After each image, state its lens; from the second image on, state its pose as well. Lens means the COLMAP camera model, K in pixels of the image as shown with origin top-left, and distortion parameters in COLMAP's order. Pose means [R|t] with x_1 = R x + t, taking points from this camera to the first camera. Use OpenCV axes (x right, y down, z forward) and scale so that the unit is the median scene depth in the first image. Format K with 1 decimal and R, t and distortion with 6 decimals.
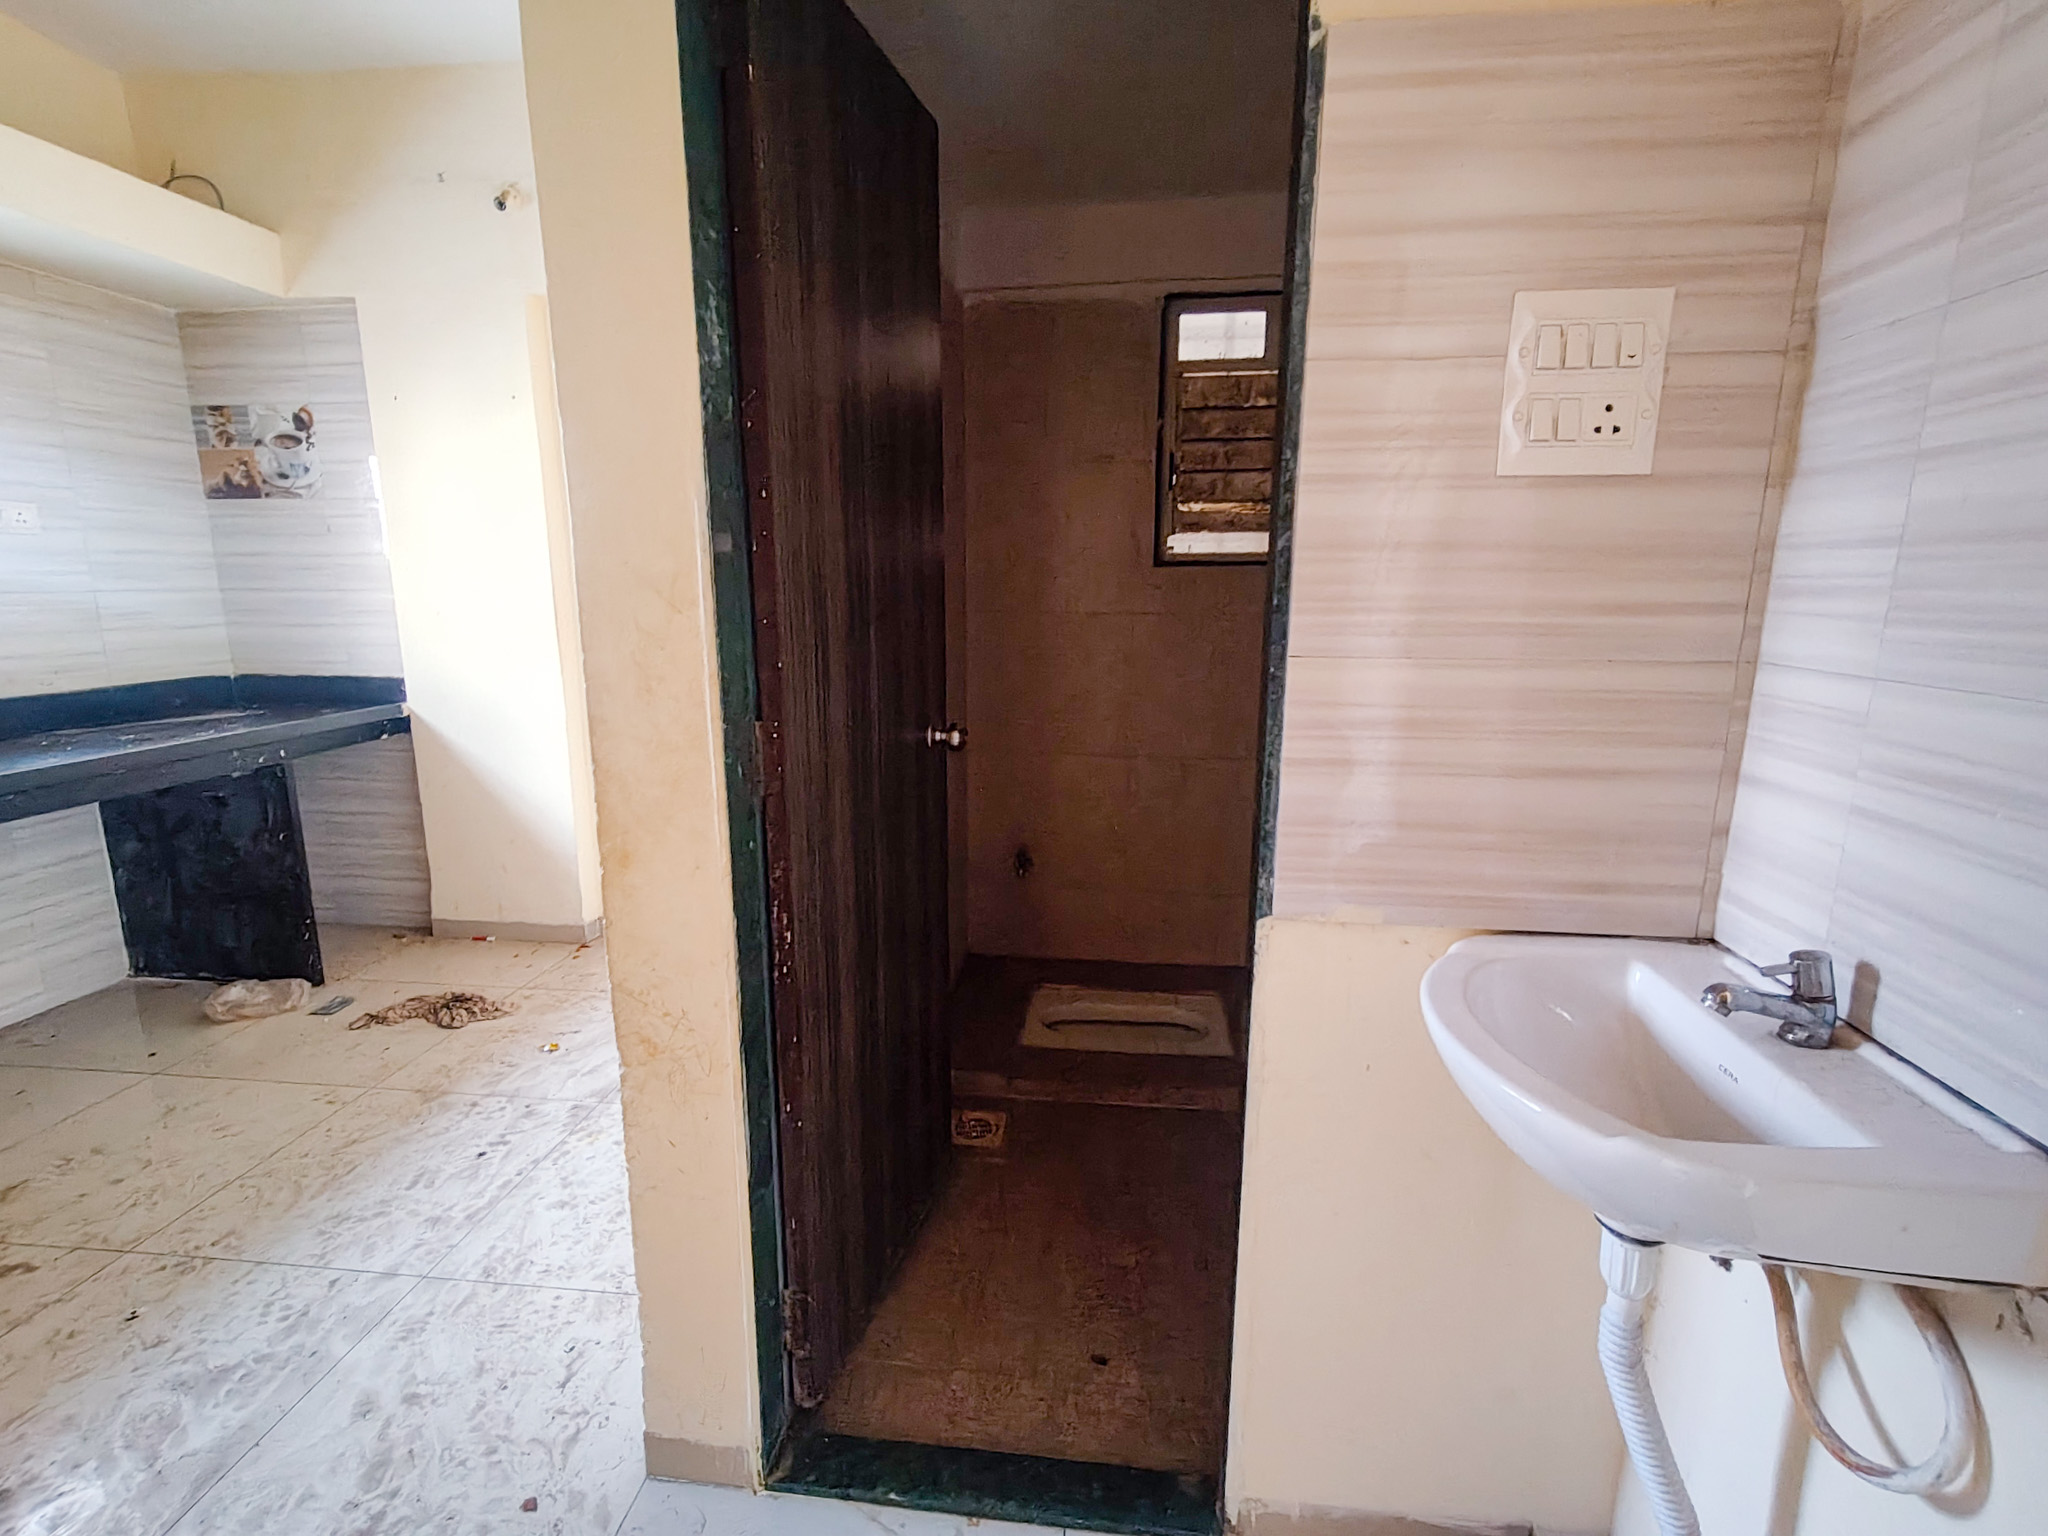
lens RADIAL K [[967.1, 0, 1025.0], [0, 967.1, 776.5], [0, 0, 1]] dist [0.015312, -0.005654]
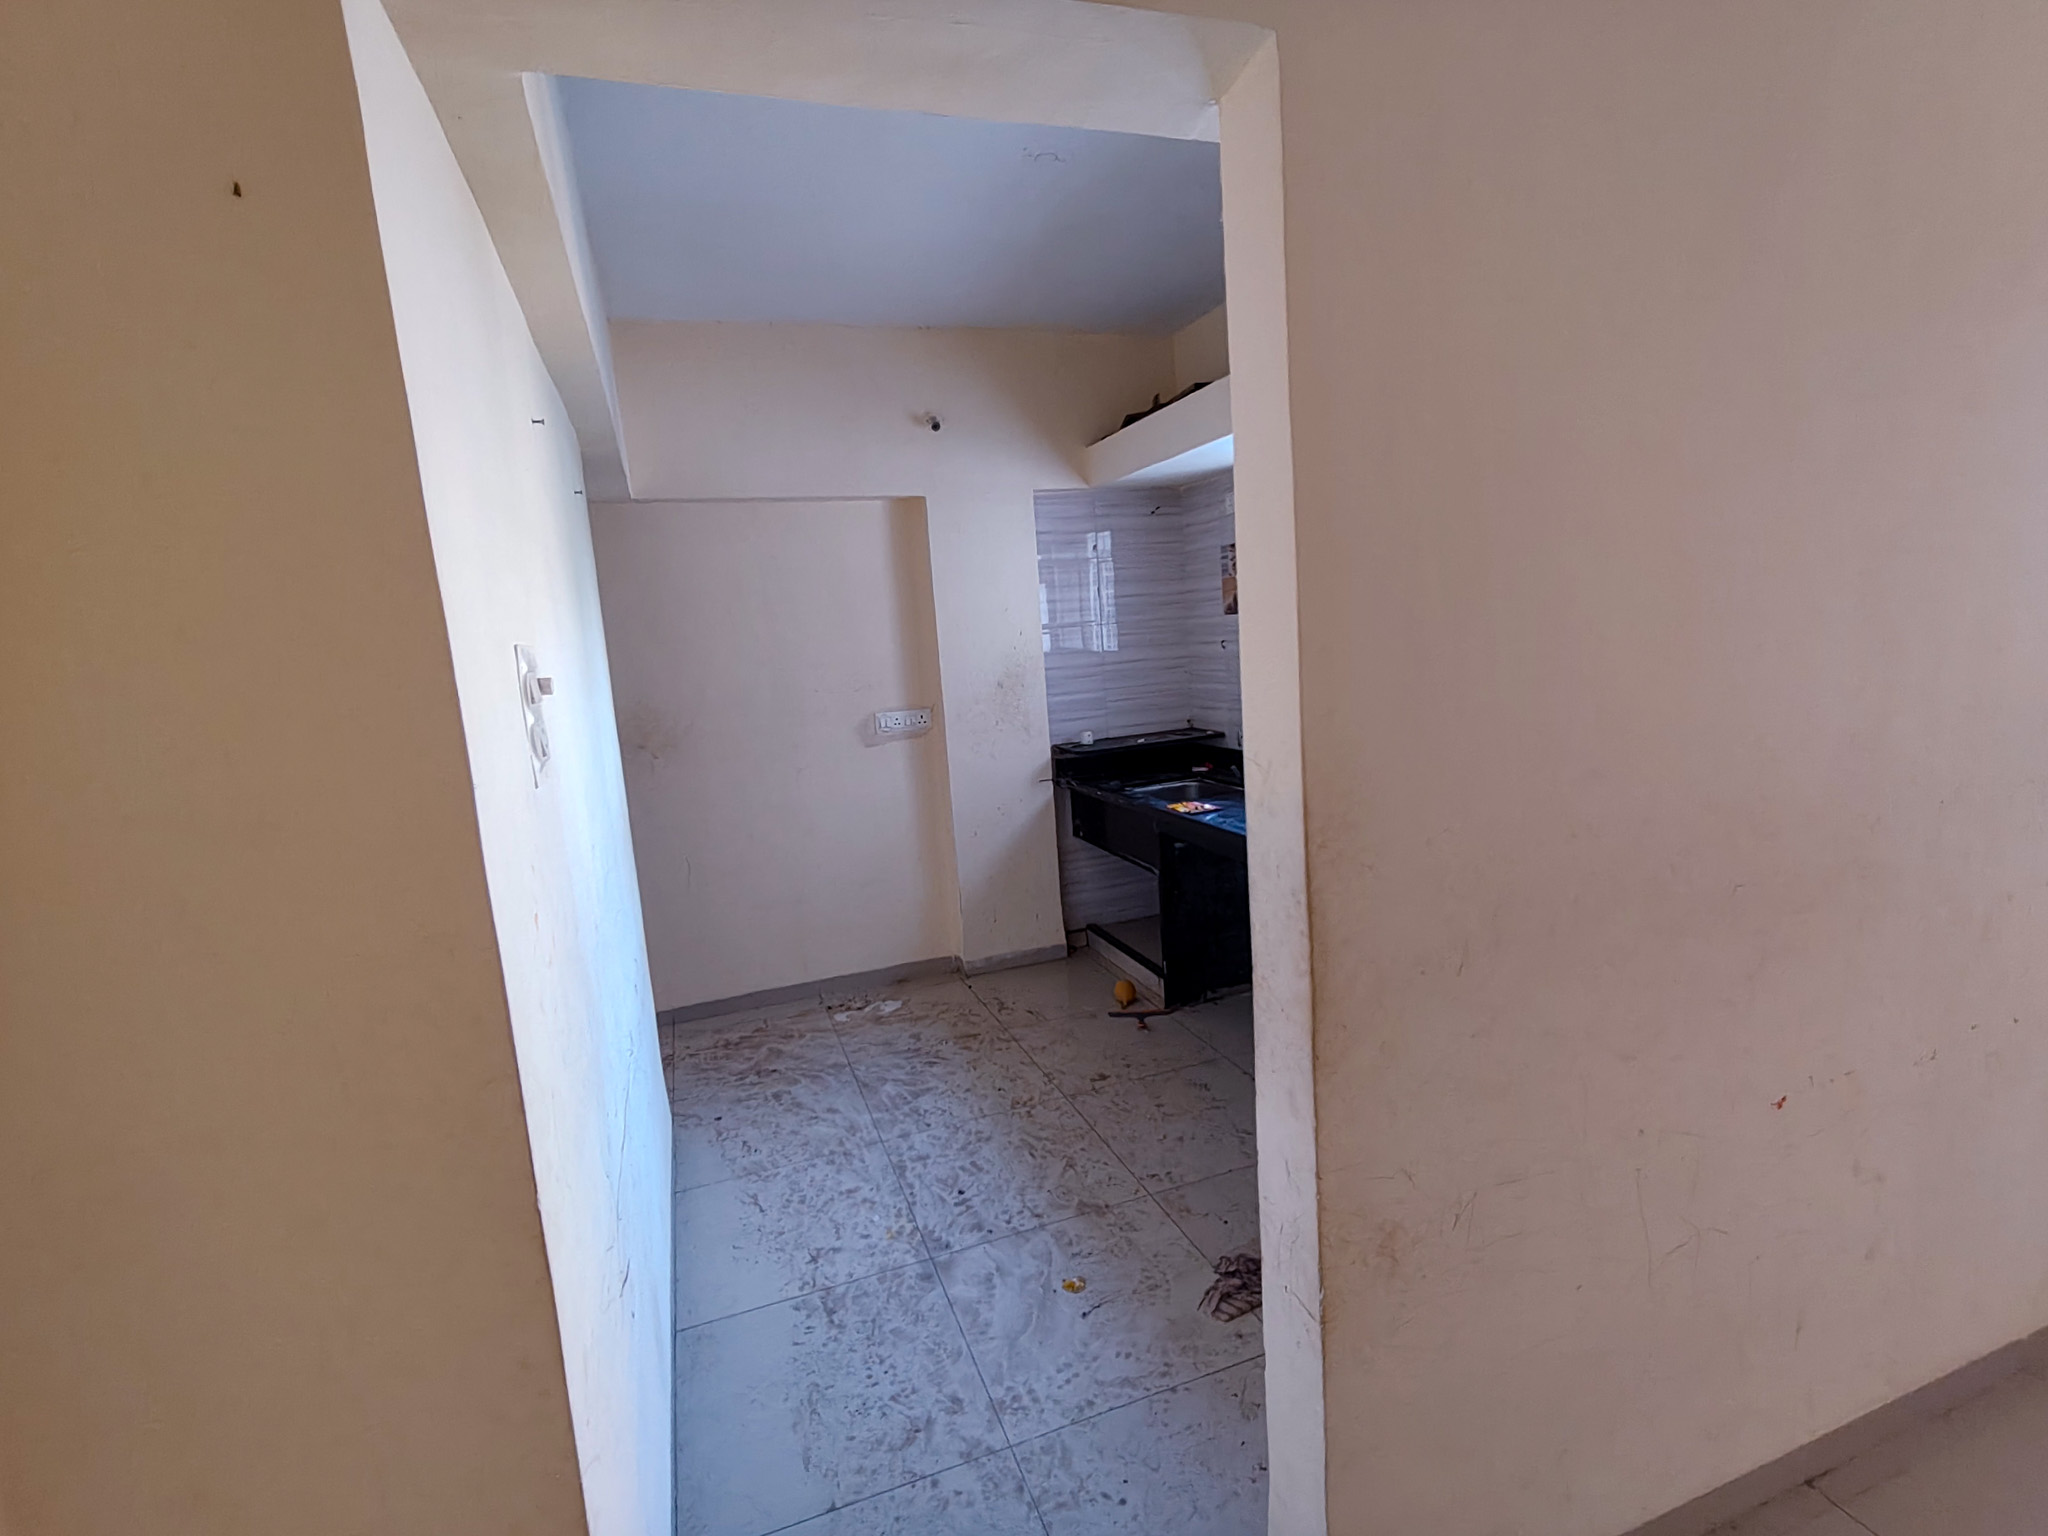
lens RADIAL K [[959.9, 0, 1016.1], [0, 959.9, 775.3], [0, 0, 1]] dist [0.008619, -0.005049]
pose [[-0.898784, 0.124845, -0.420239, -0.124532], [-0.022141, 0.944443, 0.327929, -0.357005], [0.437832, 0.304042, -0.846086, 1.333708]]
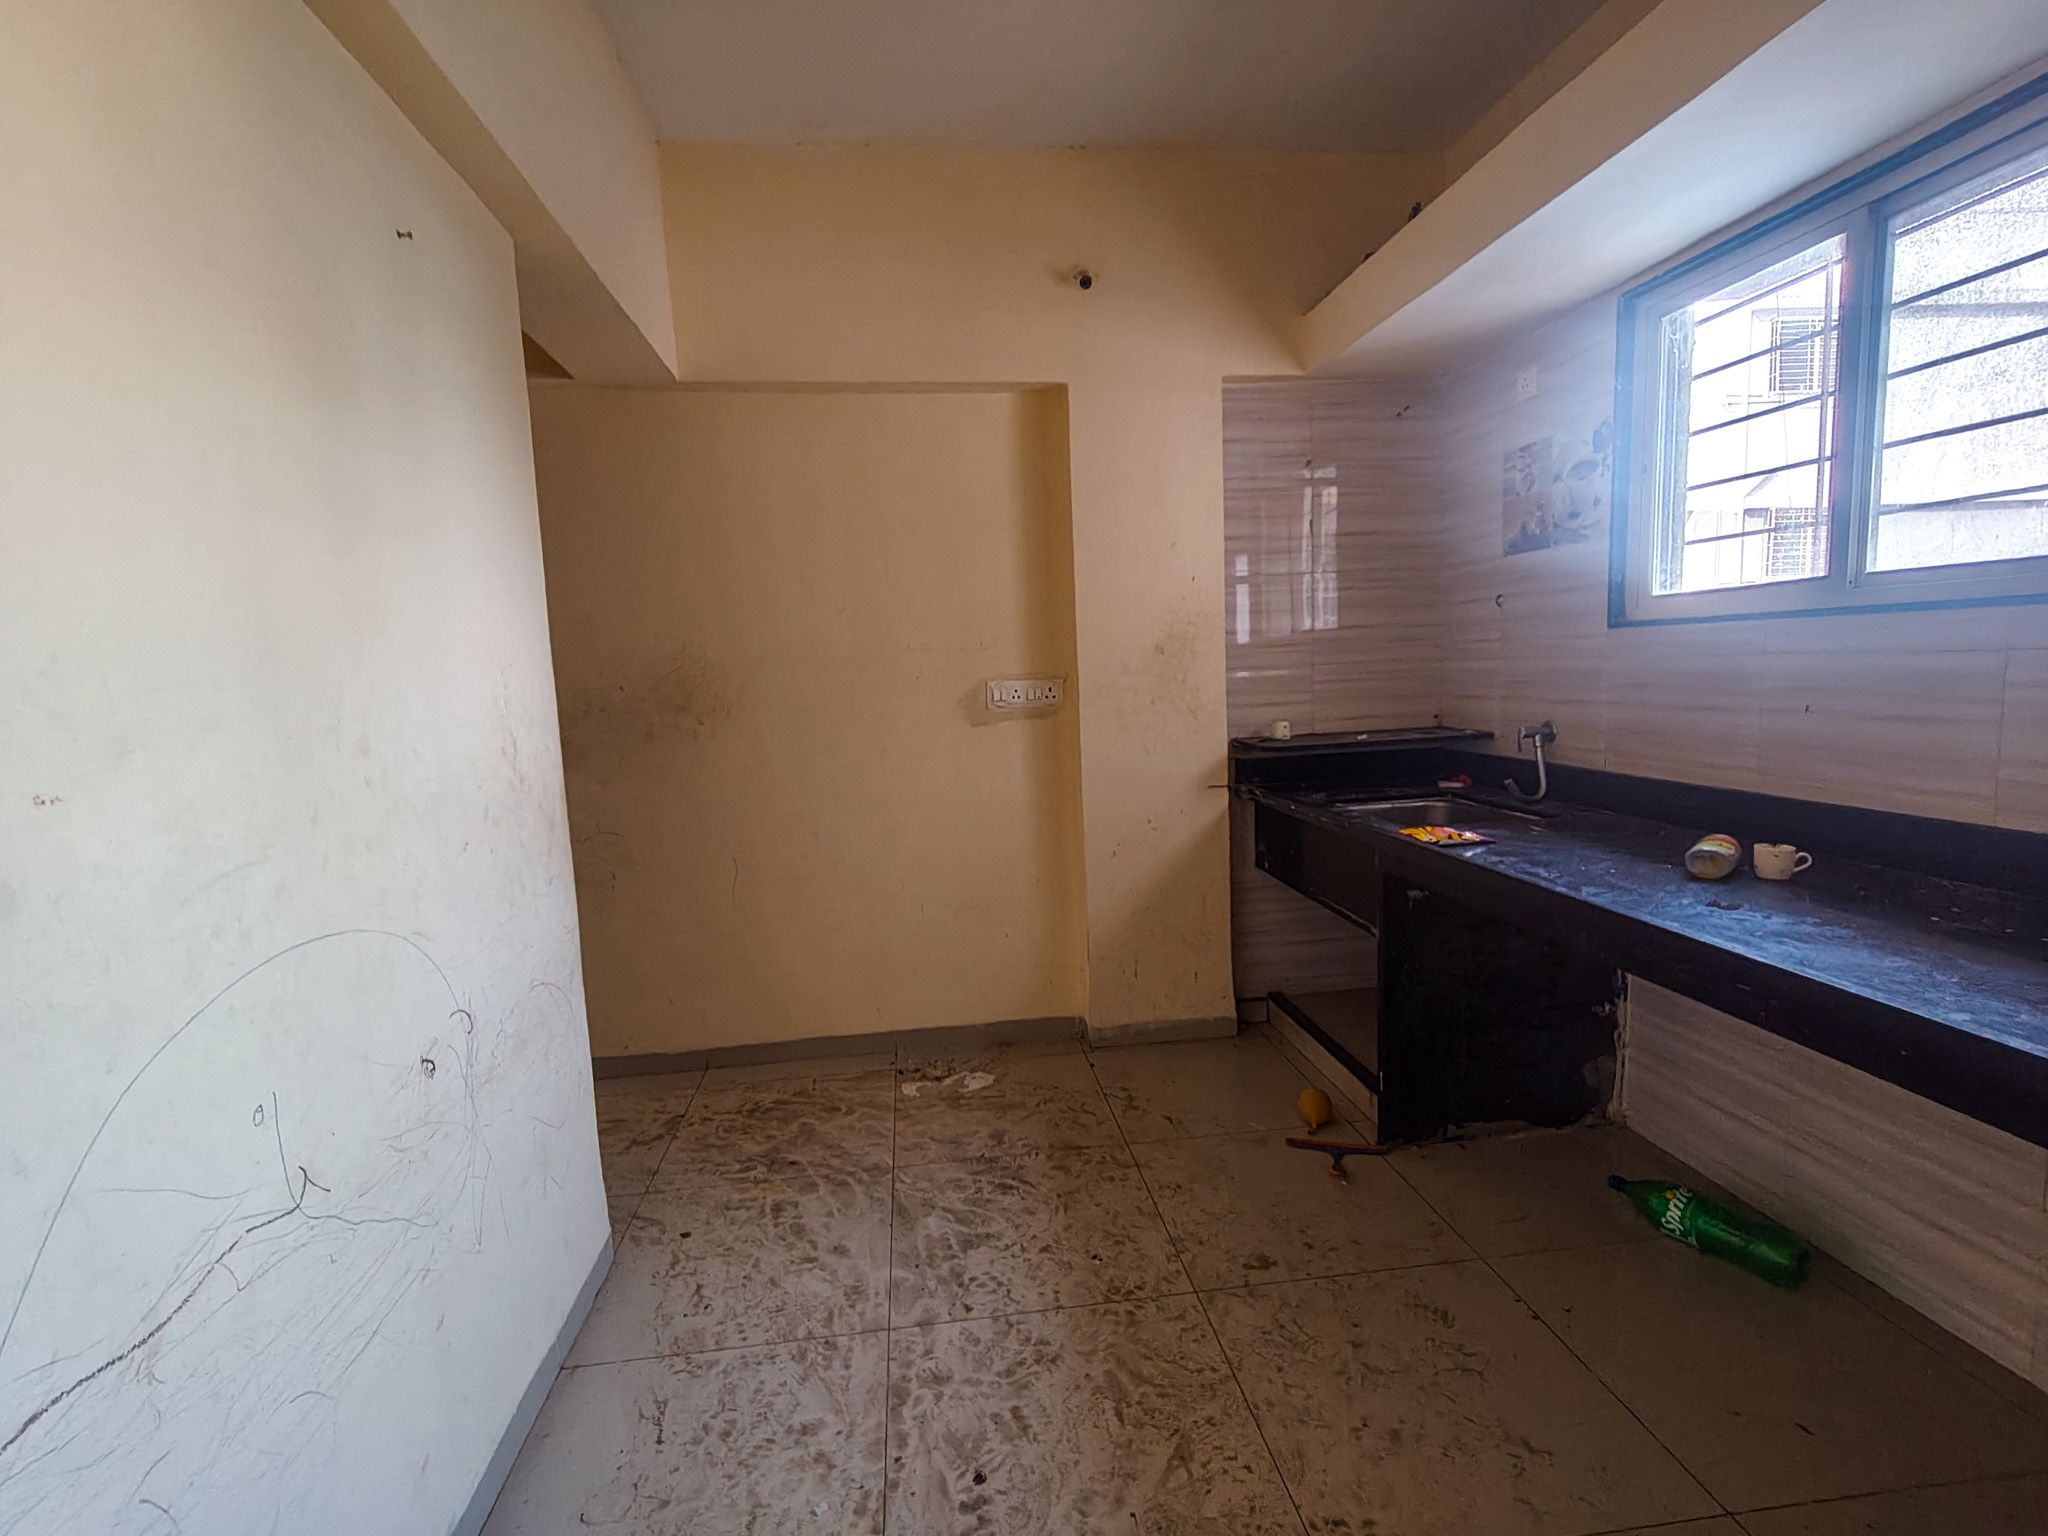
lens RADIAL K [[959.9, 0, 1016.1], [0, 959.9, 775.3], [0, 0, 1]] dist [0.008619, -0.005049]
pose [[-0.974271, 0.060991, -0.216970, -0.327528], [-0.009614, 0.950565, 0.310376, -0.212477], [0.225174, 0.304476, -0.925522, 1.047226]]
